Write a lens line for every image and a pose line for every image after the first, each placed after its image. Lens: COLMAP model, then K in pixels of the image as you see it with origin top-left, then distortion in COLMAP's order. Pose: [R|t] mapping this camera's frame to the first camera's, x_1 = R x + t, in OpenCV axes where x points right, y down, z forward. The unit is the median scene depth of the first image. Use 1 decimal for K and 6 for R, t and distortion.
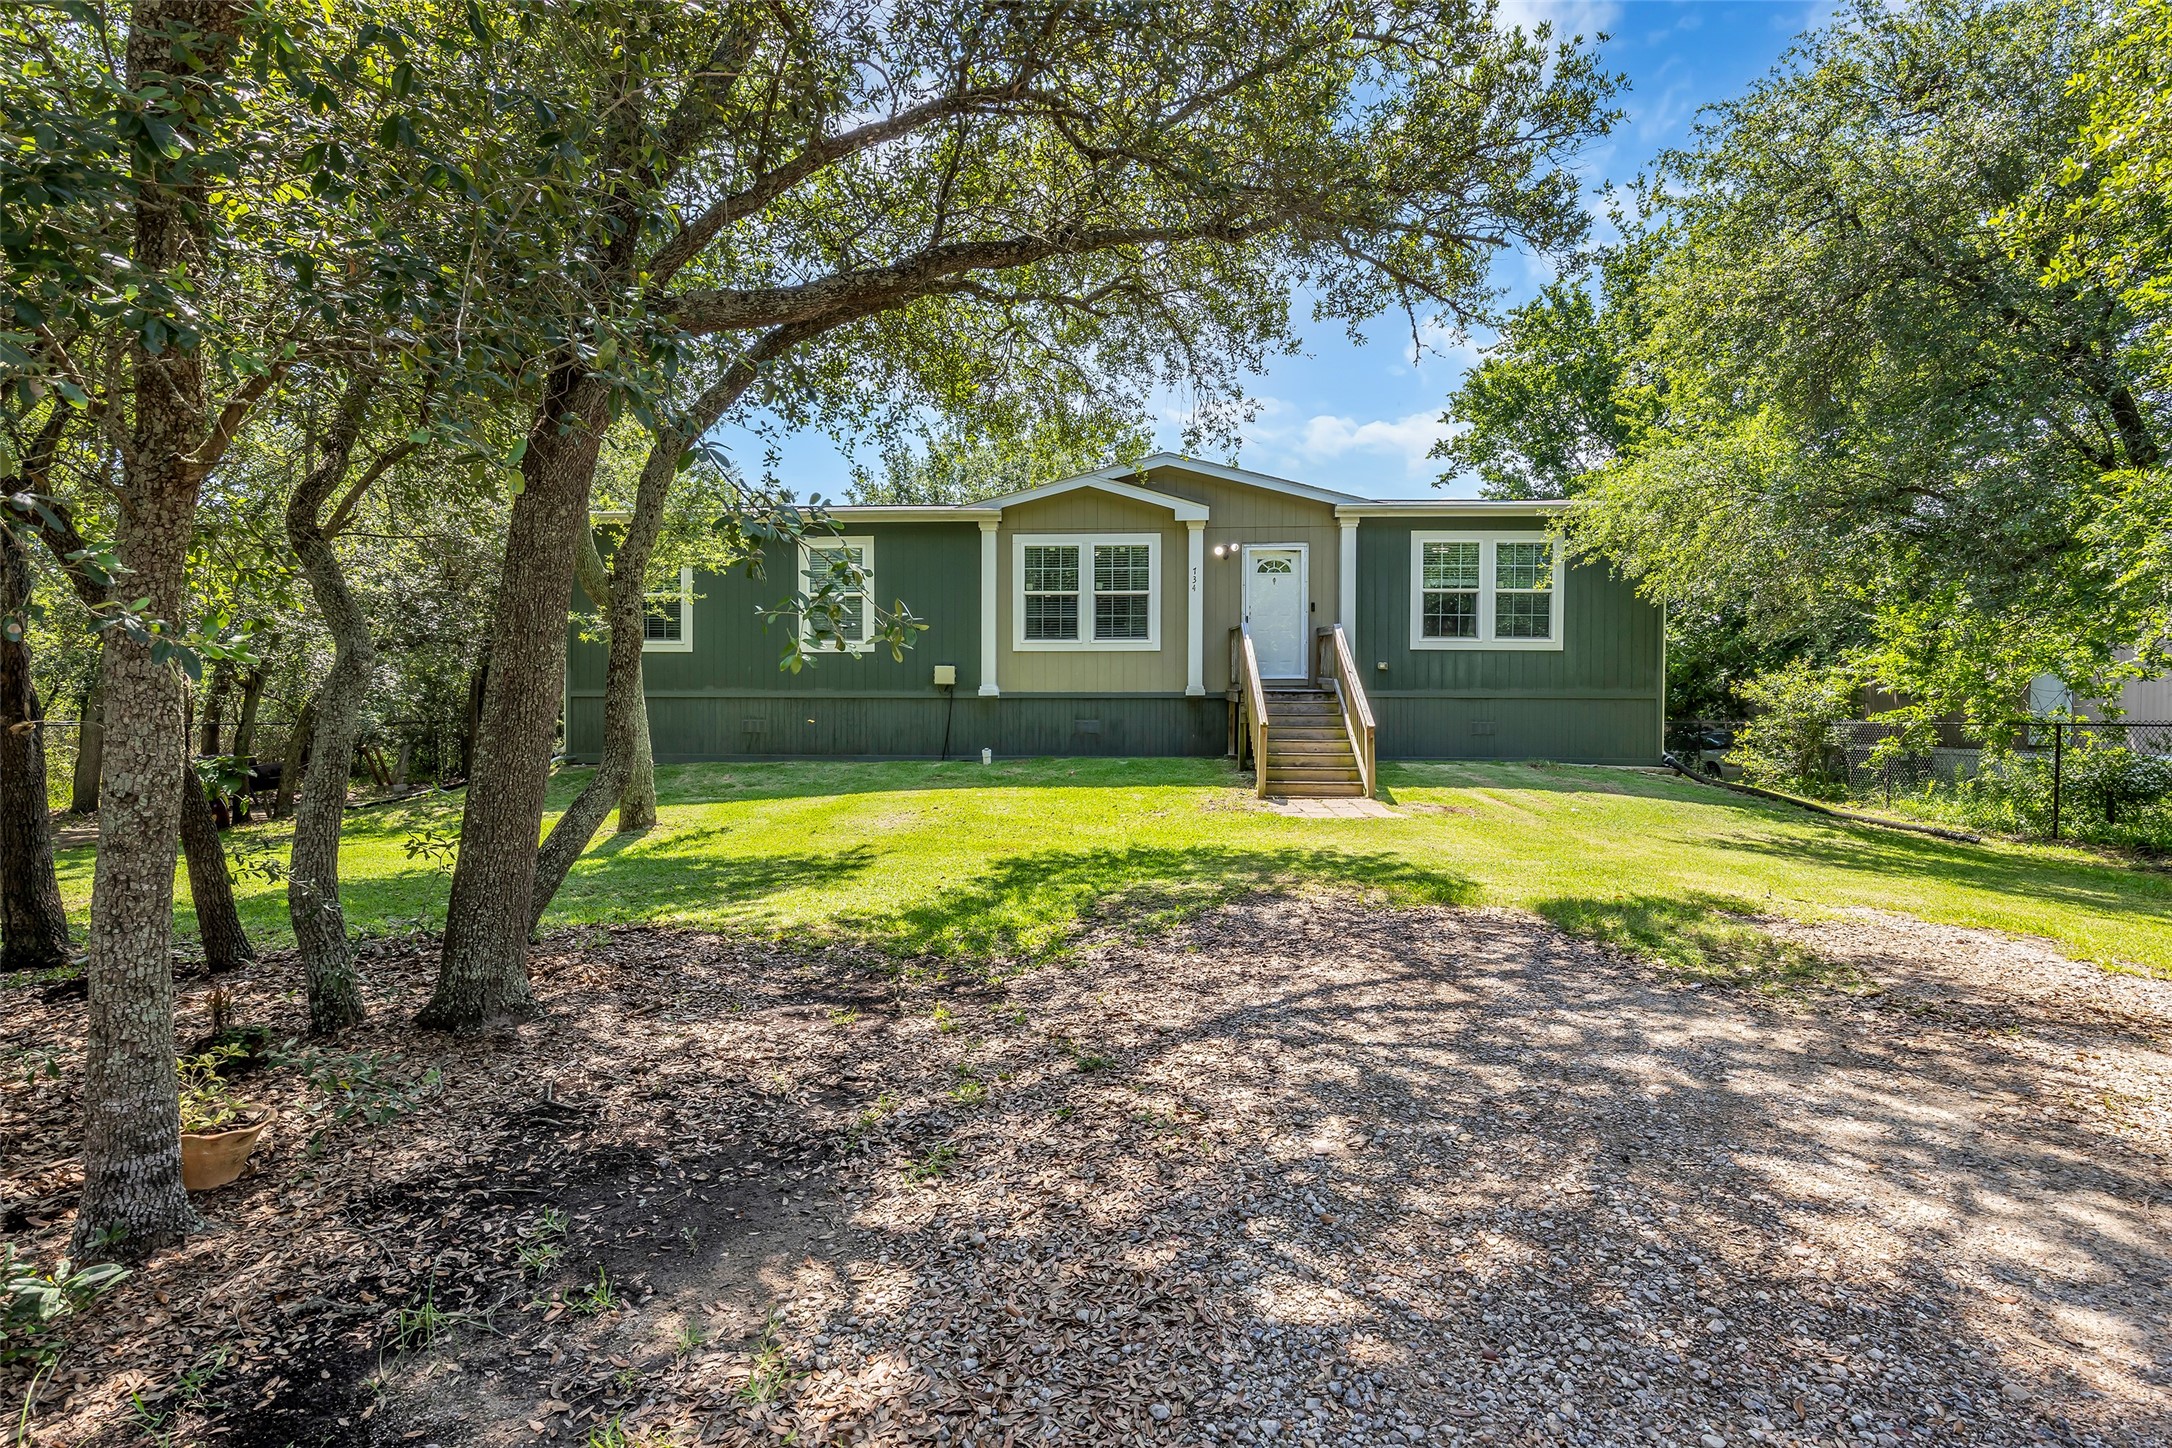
lens RADIAL K [[994.6, 0, 1080.9], [0, 994.6, 742.4], [0, 0, 1]] dist [-0.018146, 0.006119]
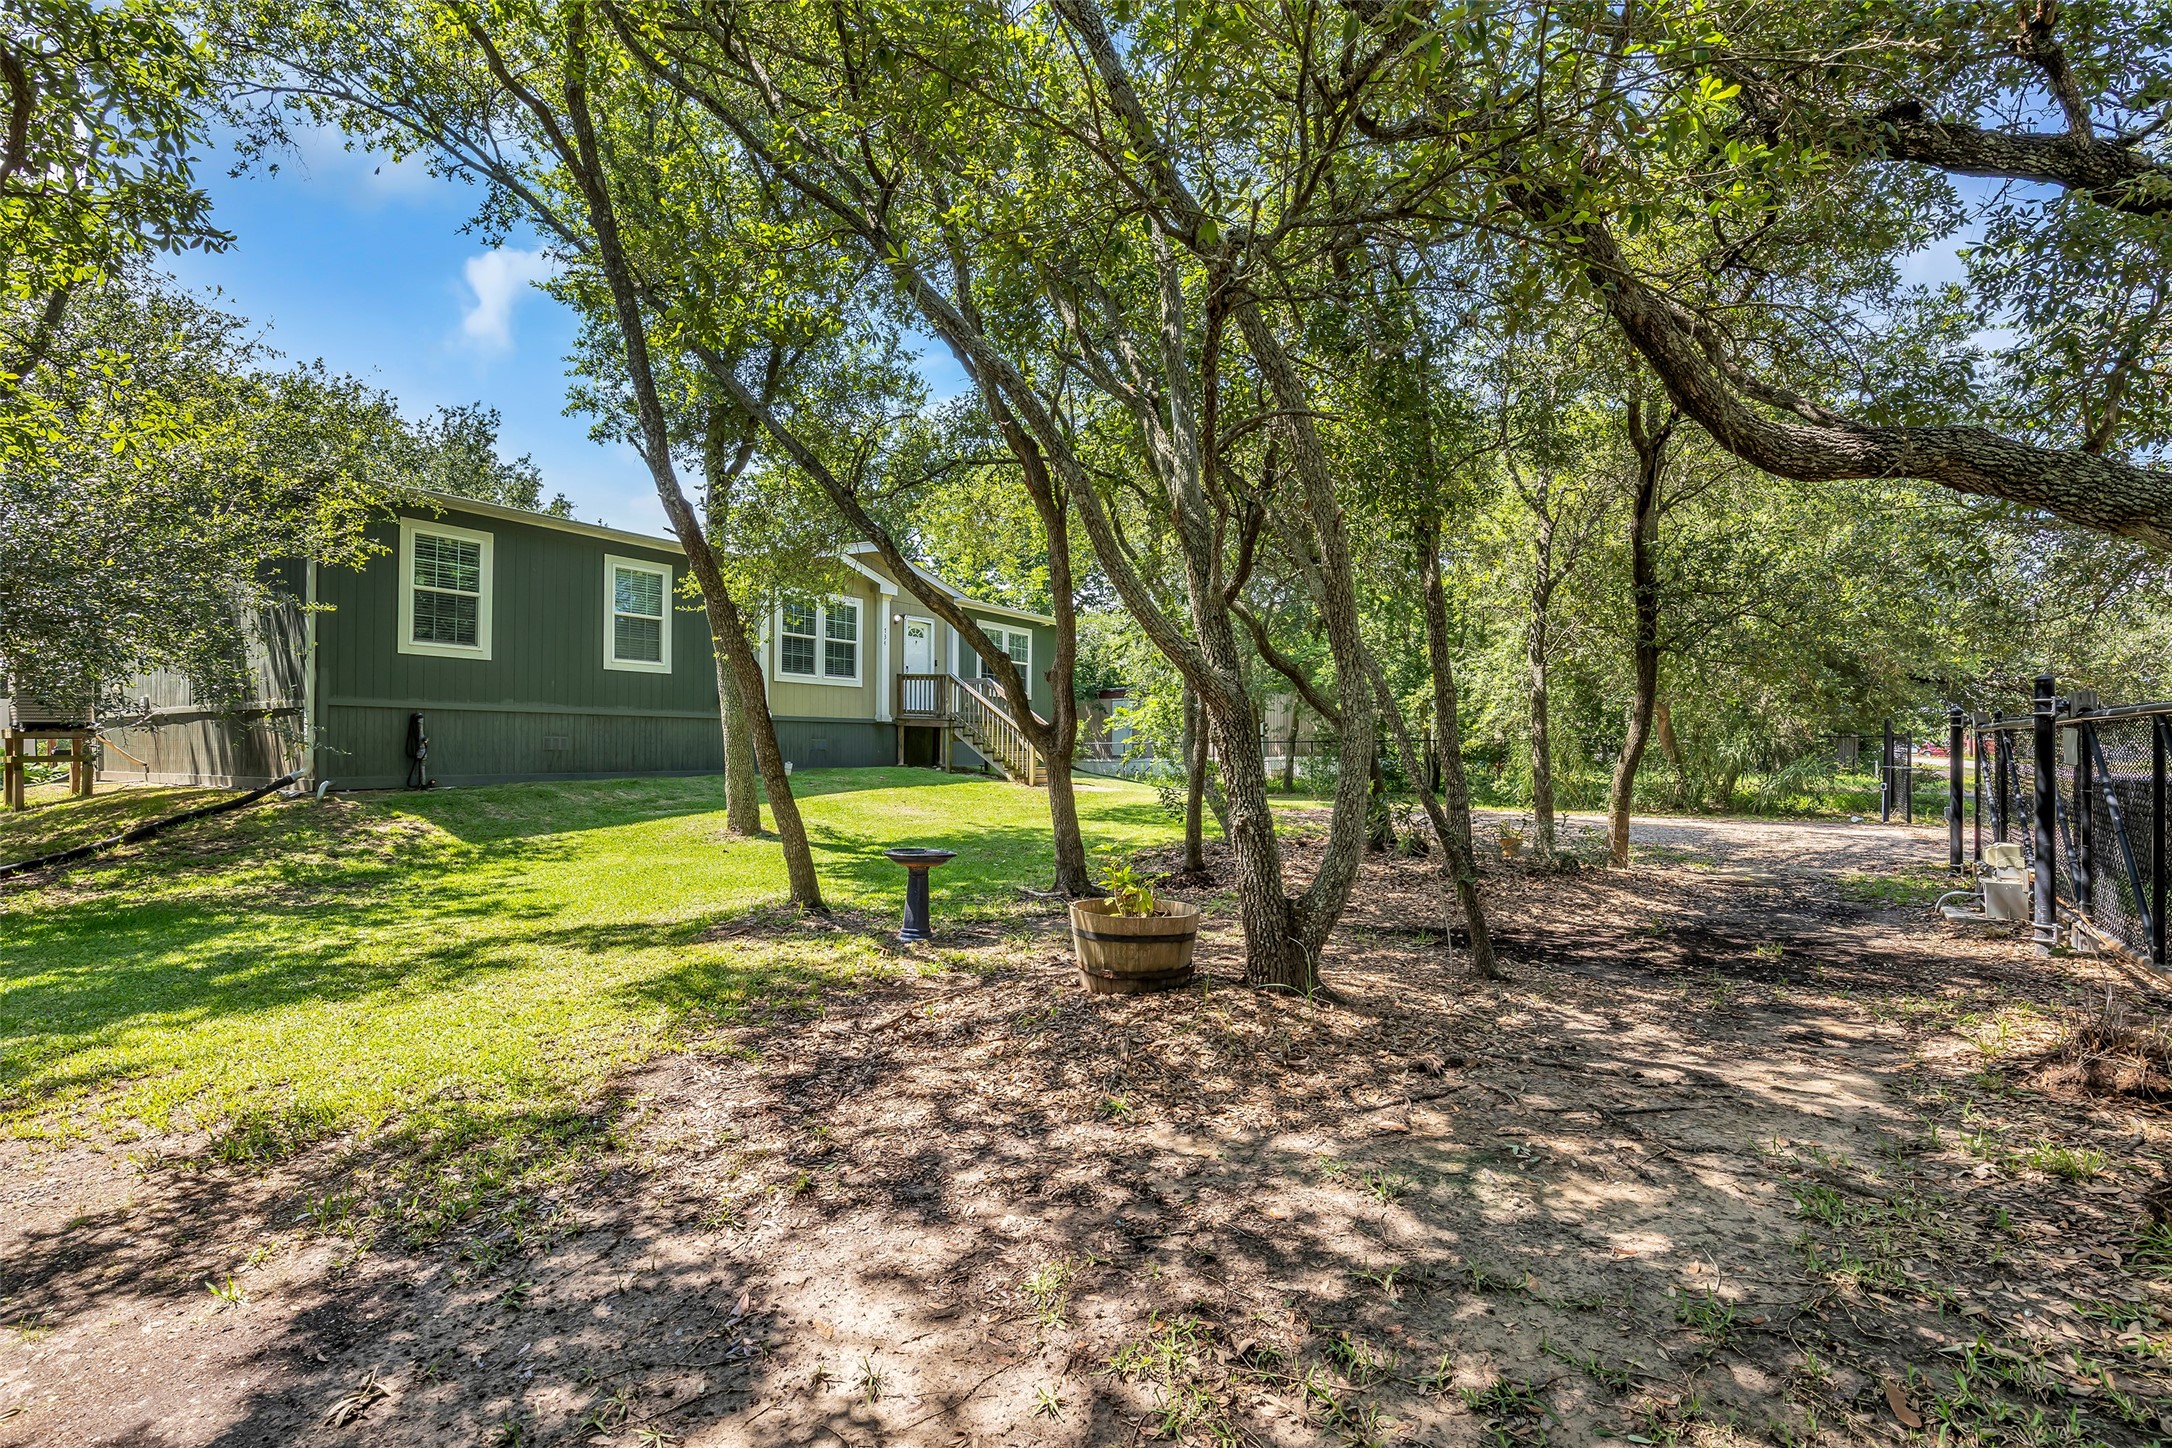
lens RADIAL K [[994.6, 0, 1080.9], [0, 994.6, 742.4], [0, 0, 1]] dist [-0.018146, 0.006119]
pose [[0.487093, 0.004525, 0.873339, -0.933458], [0.005007, 0.999956, -0.007973, -0.007065], [-0.873336, 0.008256, 0.487049, 0.101994]]
